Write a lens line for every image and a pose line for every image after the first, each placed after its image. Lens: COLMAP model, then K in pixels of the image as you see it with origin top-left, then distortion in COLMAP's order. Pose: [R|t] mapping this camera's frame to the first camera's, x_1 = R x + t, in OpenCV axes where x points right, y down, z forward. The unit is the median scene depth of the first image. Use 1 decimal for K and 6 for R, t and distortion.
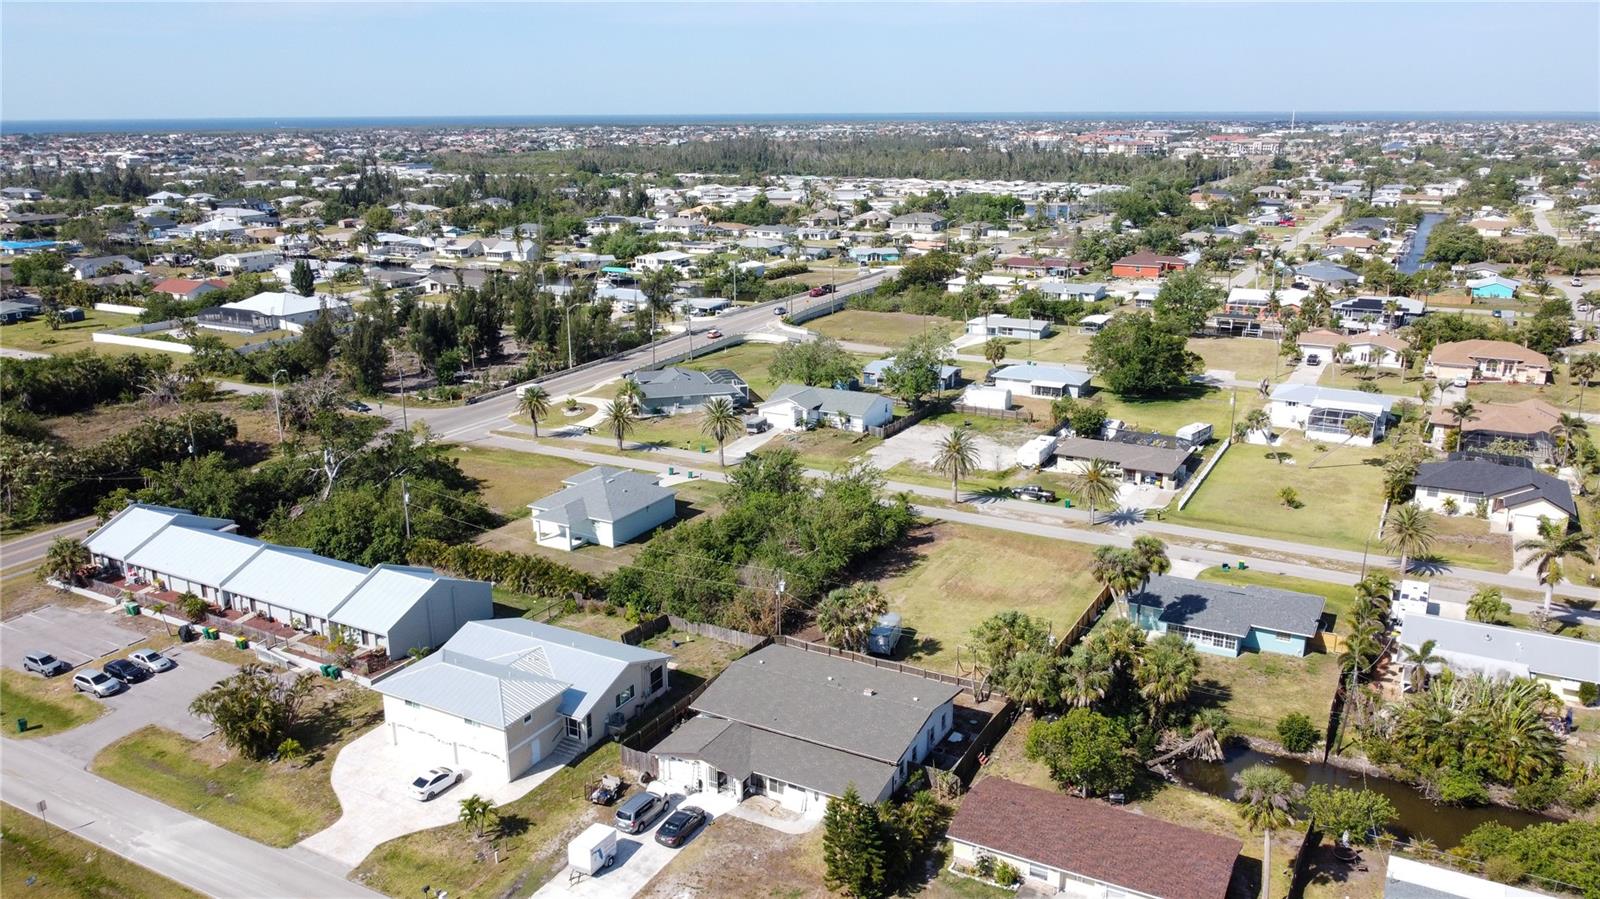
lens RADIAL K [[1206.4, 0, 800.0], [0, 1206.4, 449.5], [0, 0, 1]] dist [-0.008790, -0.003532]
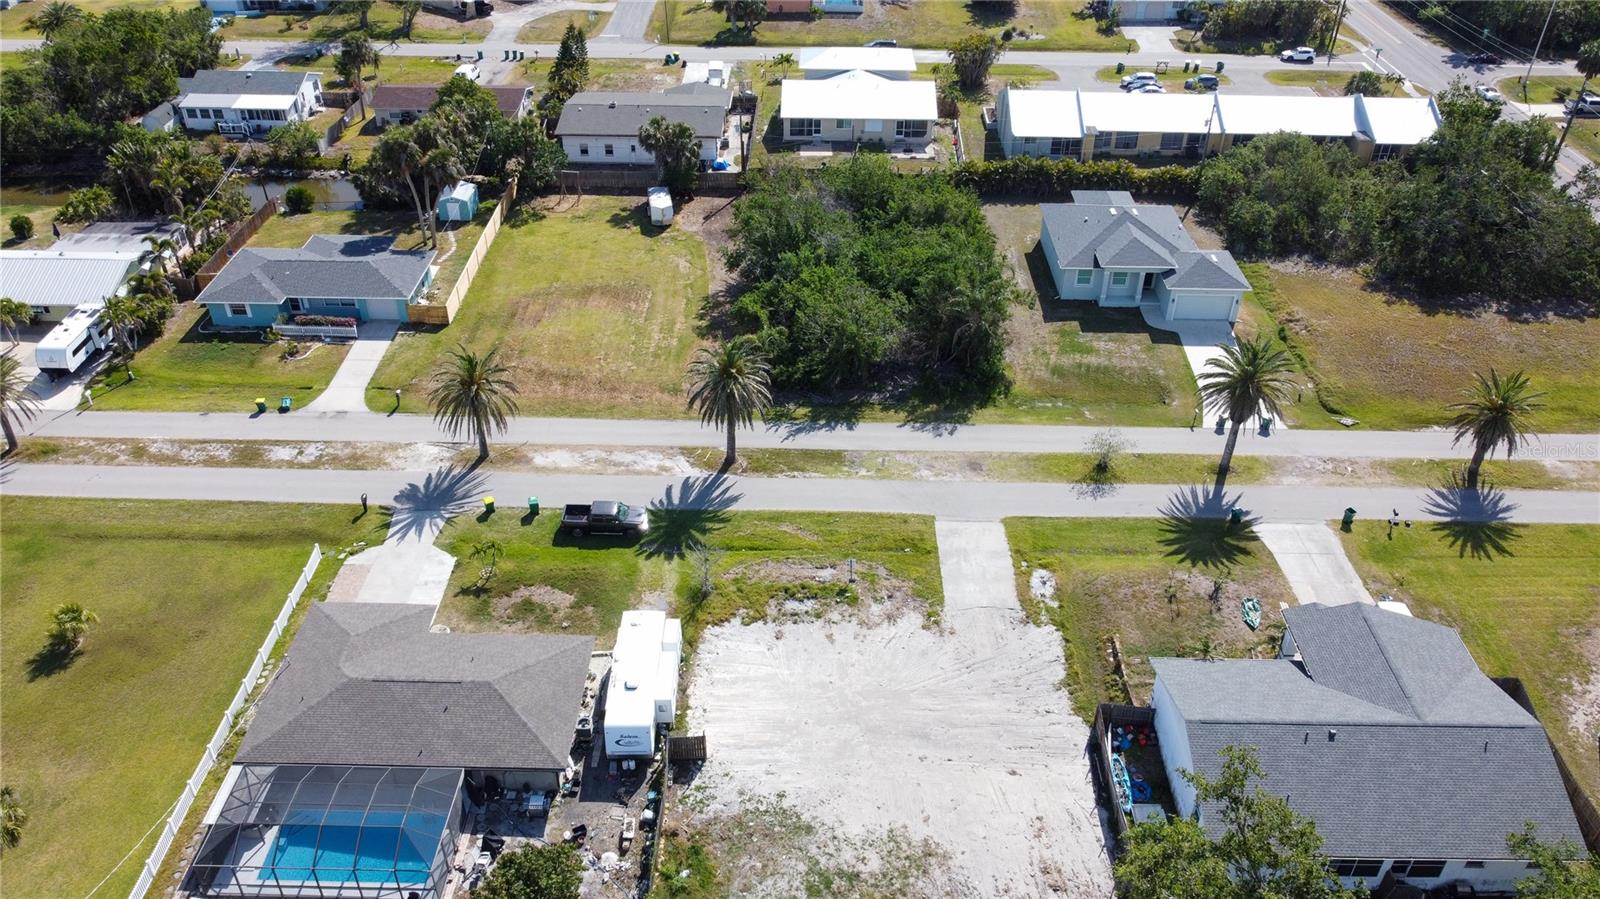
lens RADIAL K [[1206.4, 0, 800.0], [0, 1206.4, 449.5], [0, 0, 1]] dist [-0.008790, -0.003532]
pose [[-0.885083, 0.264689, -0.382843, 0.327385], [-0.130839, 0.647885, 0.750417, -0.400039], [0.446666, 0.714272, -0.538800, 1.373045]]
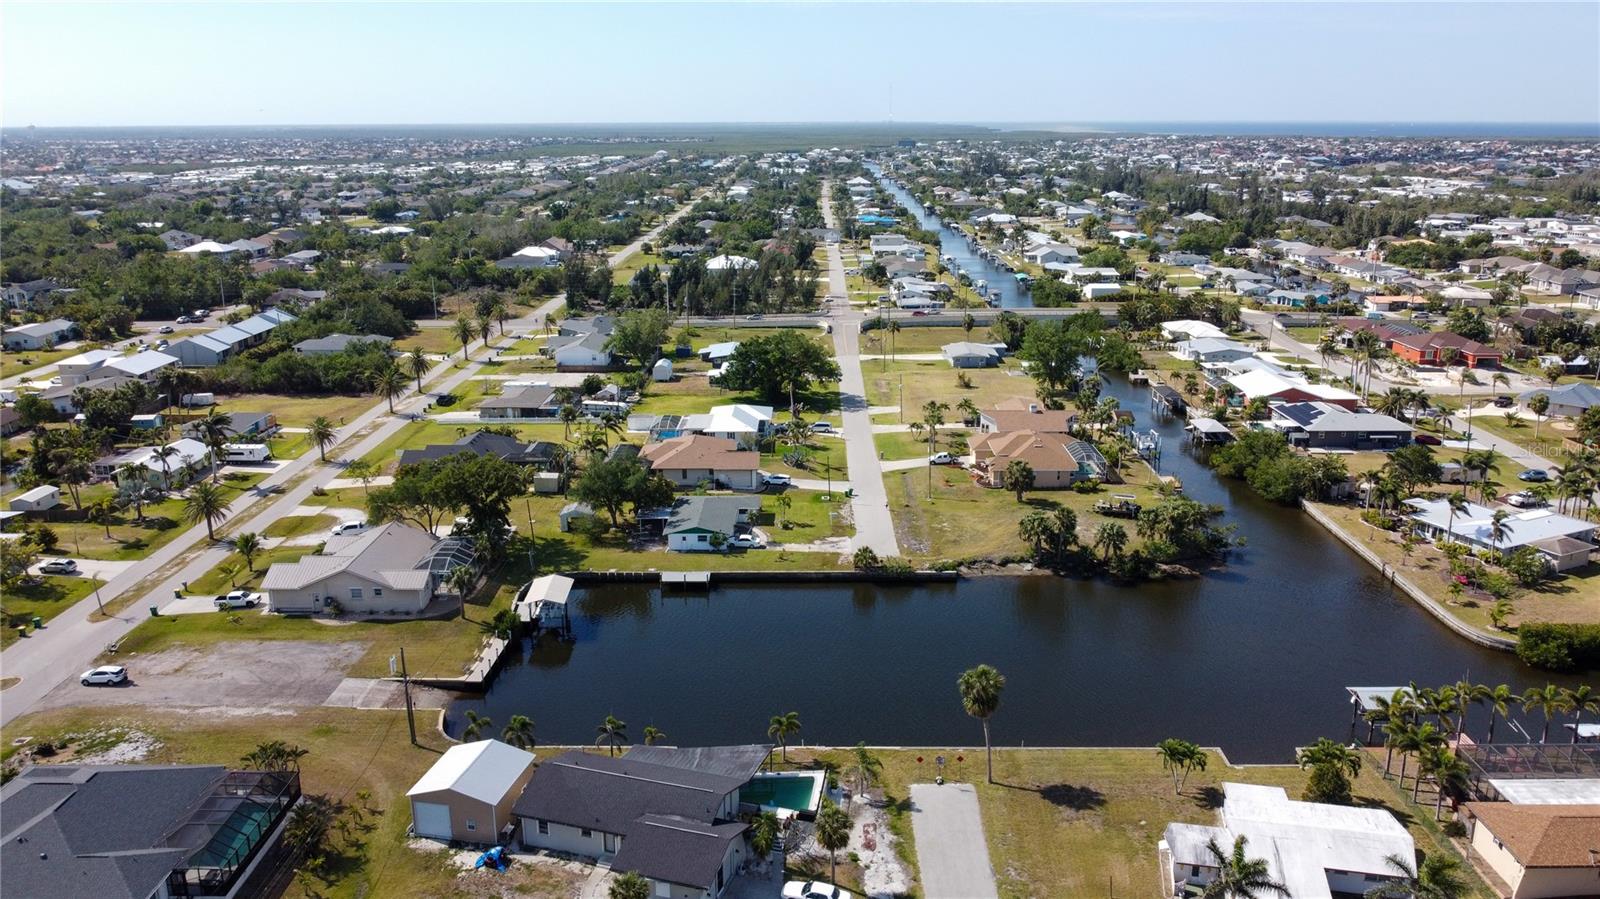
lens RADIAL K [[1206.4, 0, 800.0], [0, 1206.4, 449.5], [0, 0, 1]] dist [-0.008790, -0.003532]
pose [[0.469671, 0.237053, -0.850420, 1.867278], [-0.238110, 0.961593, 0.136538, -0.239049], [0.850125, 0.138365, 0.508077, 0.645642]]
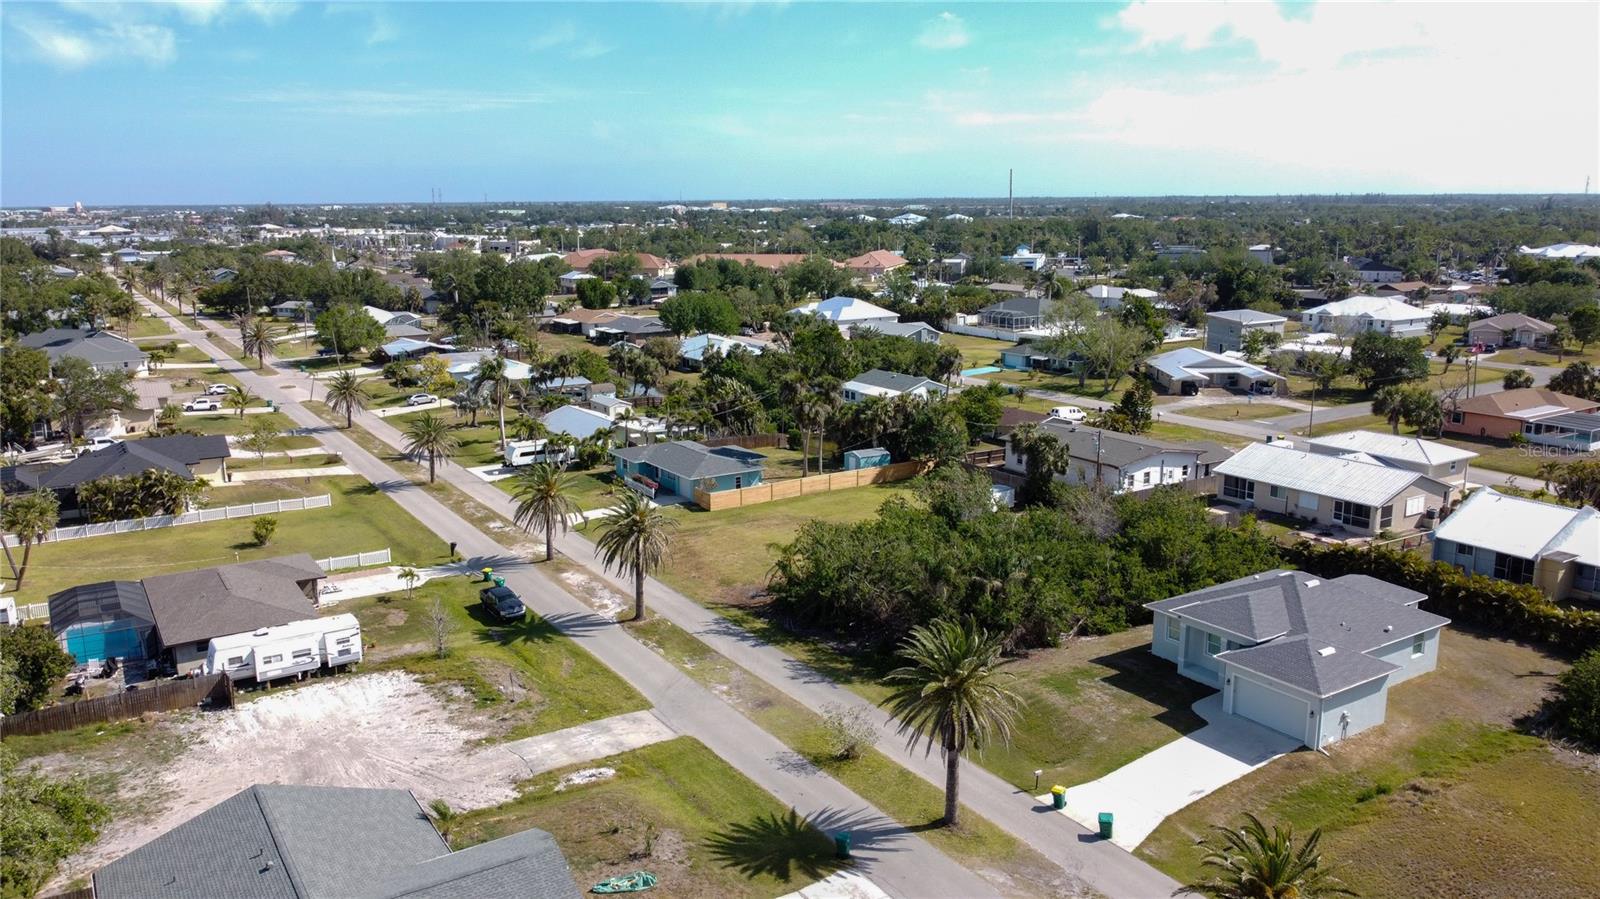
lens RADIAL K [[1206.4, 0, 800.0], [0, 1206.4, 449.5], [0, 0, 1]] dist [-0.008790, -0.003532]
pose [[-0.877860, -0.085735, 0.471181, -0.208387], [0.142532, 0.892494, 0.427948, -0.271347], [-0.457216, 0.442837, -0.771264, 1.432168]]
